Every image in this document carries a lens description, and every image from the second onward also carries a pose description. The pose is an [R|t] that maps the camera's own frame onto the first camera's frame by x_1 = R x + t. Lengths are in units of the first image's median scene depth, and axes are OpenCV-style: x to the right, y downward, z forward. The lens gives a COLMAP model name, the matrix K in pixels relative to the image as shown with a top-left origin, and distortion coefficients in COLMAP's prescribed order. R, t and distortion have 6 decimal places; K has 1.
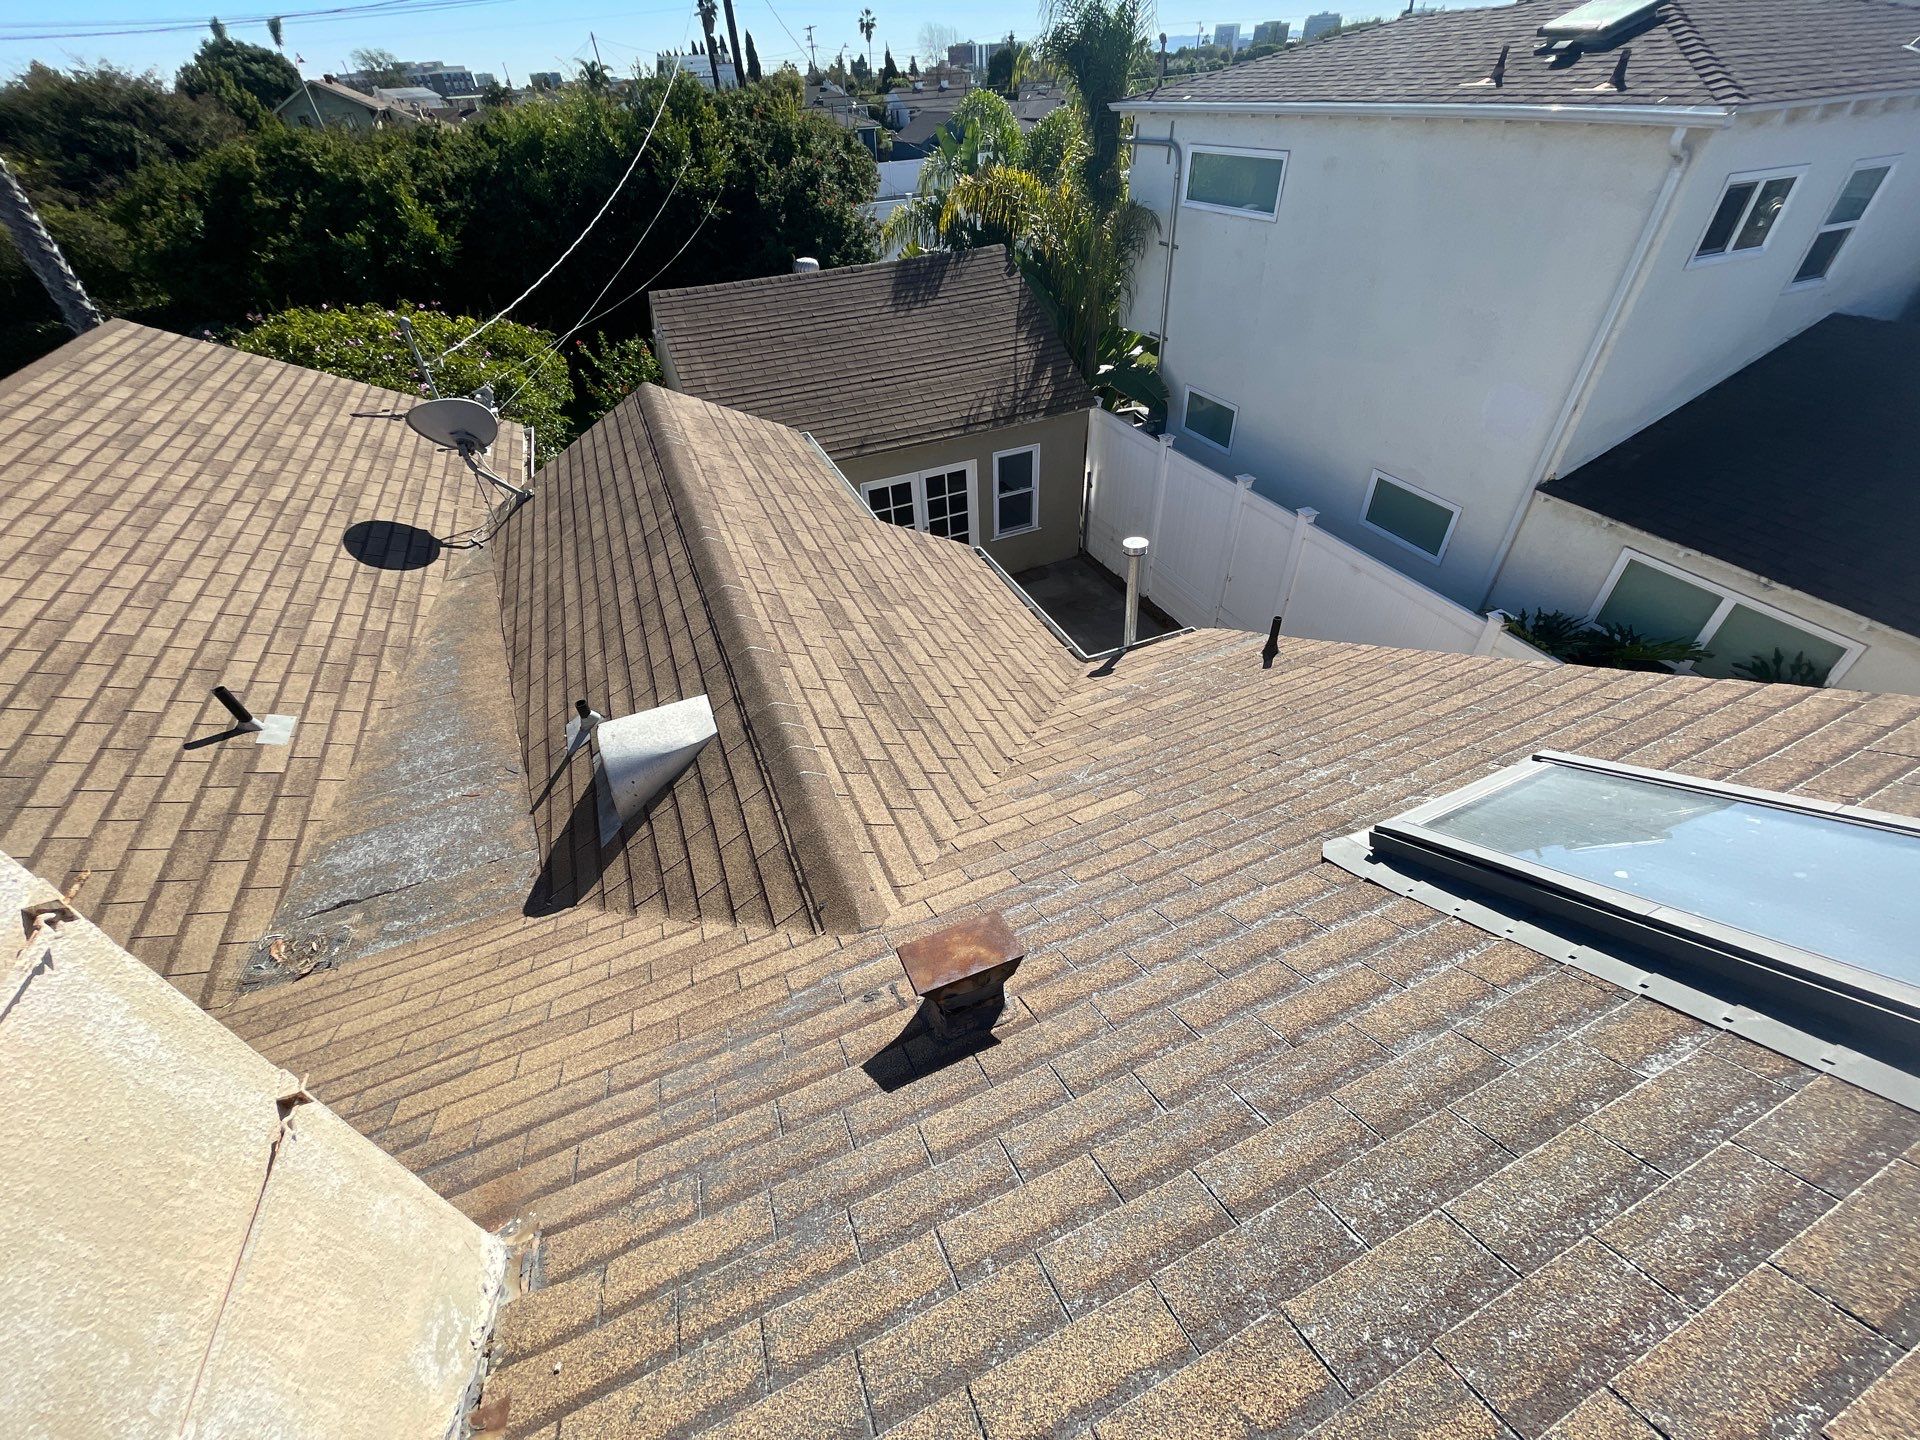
lens RADIAL K [[769.7, 0, 960.0], [0, 769.7, 720.0], [0, 0, 1]] dist [-0.002645, -0.000277]
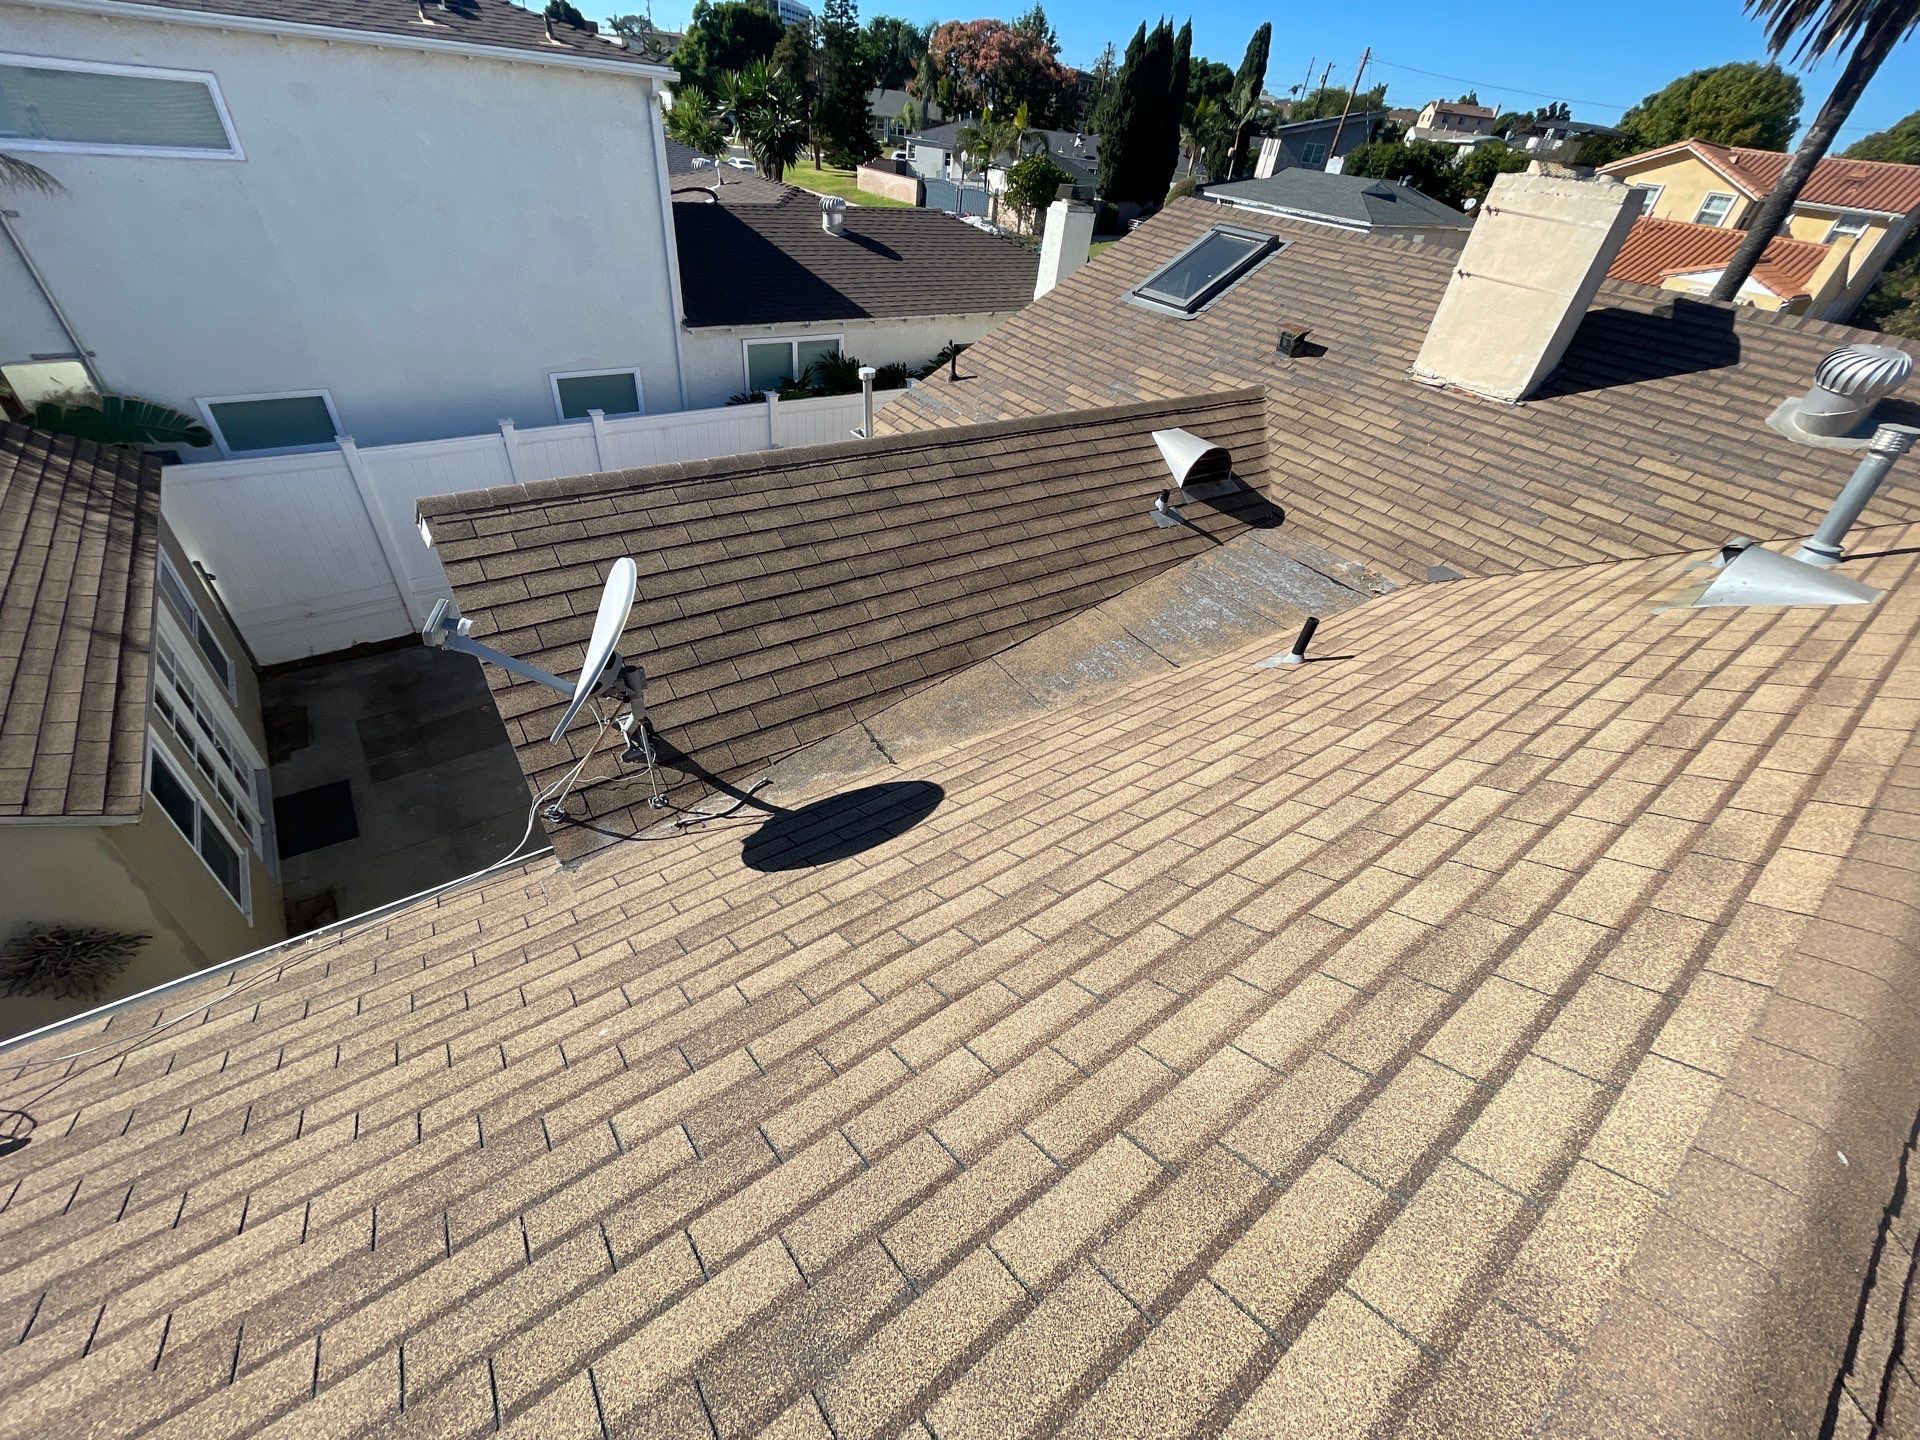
lens RADIAL K [[769.7, 0, 960.0], [0, 769.7, 720.0], [0, 0, 1]] dist [-0.002645, -0.000277]
pose [[-0.223014, -0.594632, 0.772449, -0.604316], [0.559033, 0.571143, 0.601064, -0.289657], [-0.798591, 0.565870, 0.205046, 0.435940]]
